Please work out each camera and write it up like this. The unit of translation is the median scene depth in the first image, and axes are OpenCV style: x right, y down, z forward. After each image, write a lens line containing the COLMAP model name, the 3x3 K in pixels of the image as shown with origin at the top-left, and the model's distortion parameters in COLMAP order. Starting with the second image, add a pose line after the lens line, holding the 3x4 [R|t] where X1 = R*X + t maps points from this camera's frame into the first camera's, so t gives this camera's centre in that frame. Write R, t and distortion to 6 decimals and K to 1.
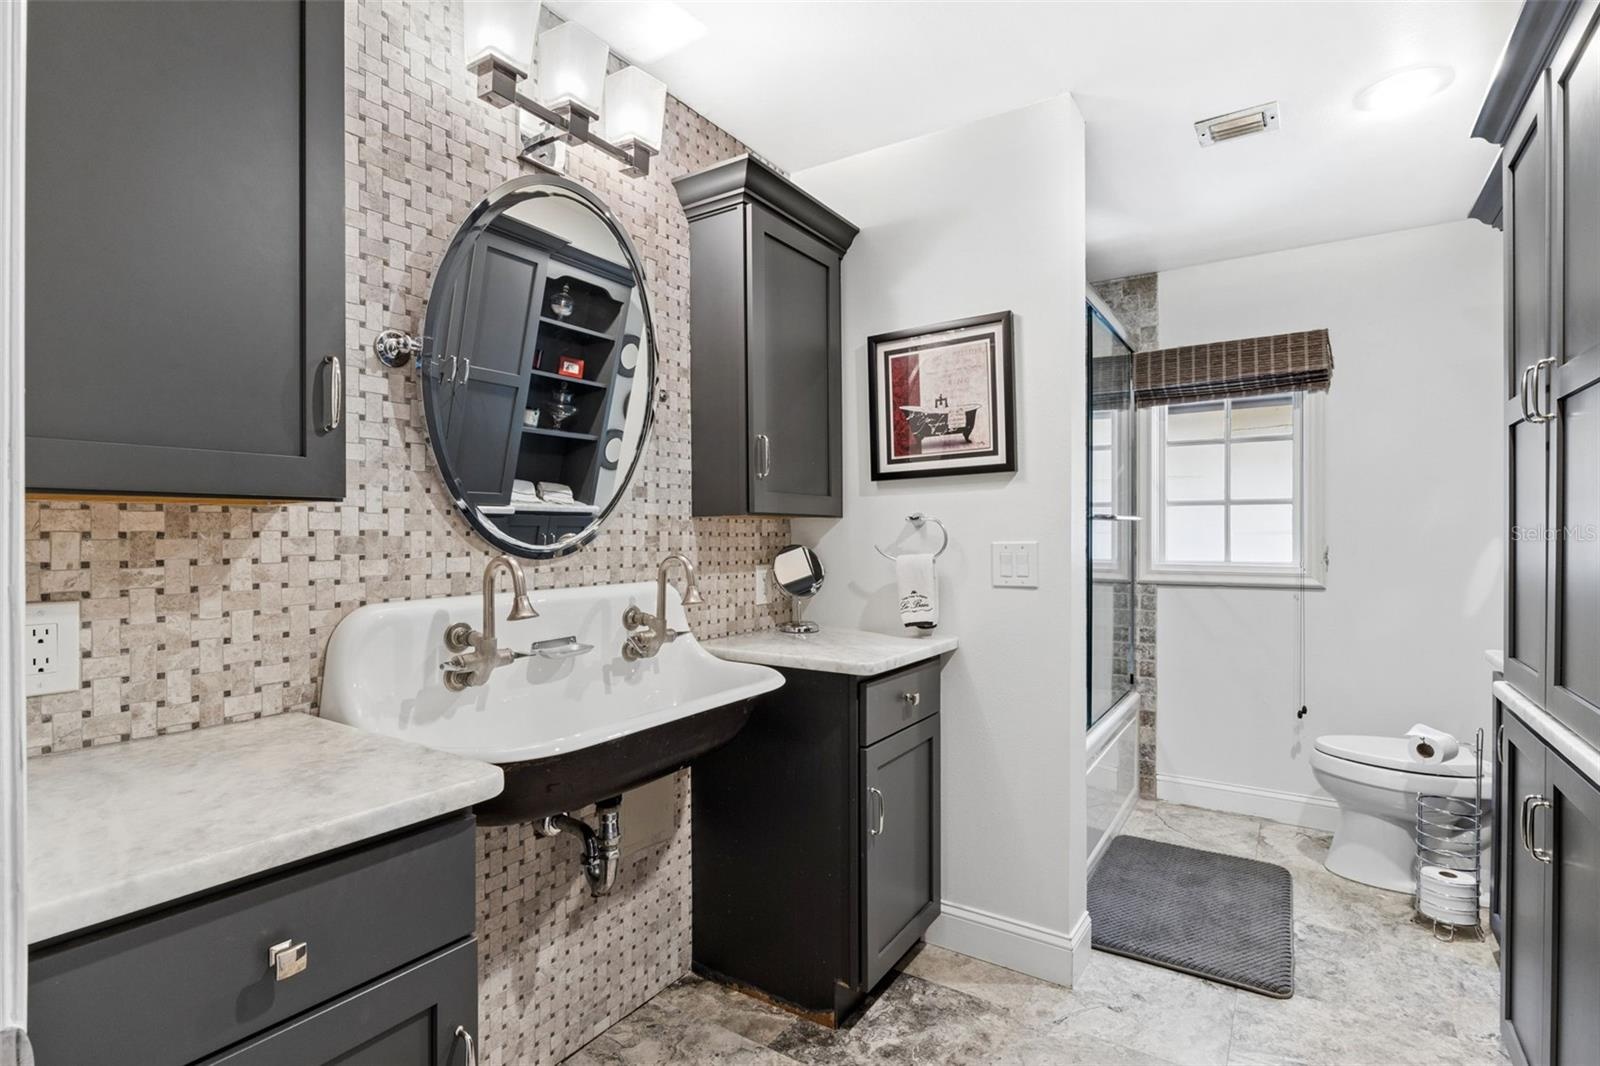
lens RADIAL K [[771.1, 0, 800.0], [0, 771.1, 533.0], [0, 0, 1]] dist [0.001029, 0.000113]
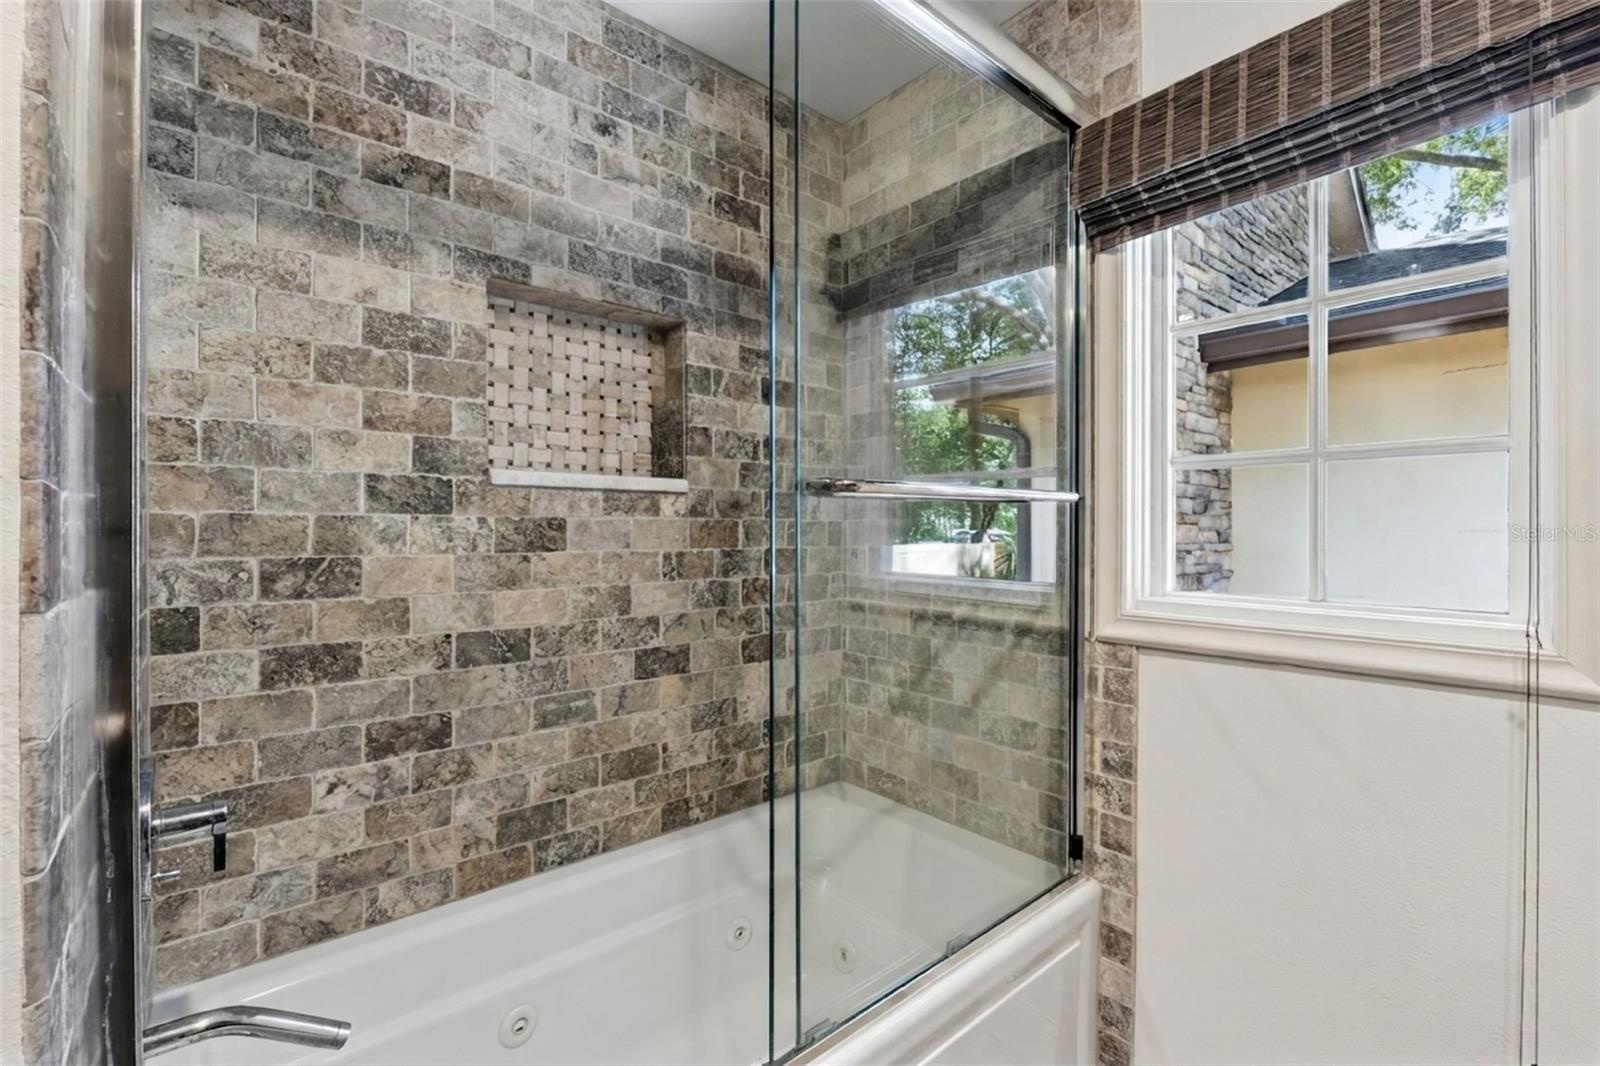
lens RADIAL K [[693.2, 0, 800.0], [0, 693.2, 533.0], [0, 0, 1]] dist [-0.009332, 0.000224]
pose [[0.957701, 0.000611, -0.287765, 0.390424], [-0.000153, 0.999999, 0.001612, 0.001260], [0.287765, -0.001499, 0.957700, 0.564117]]
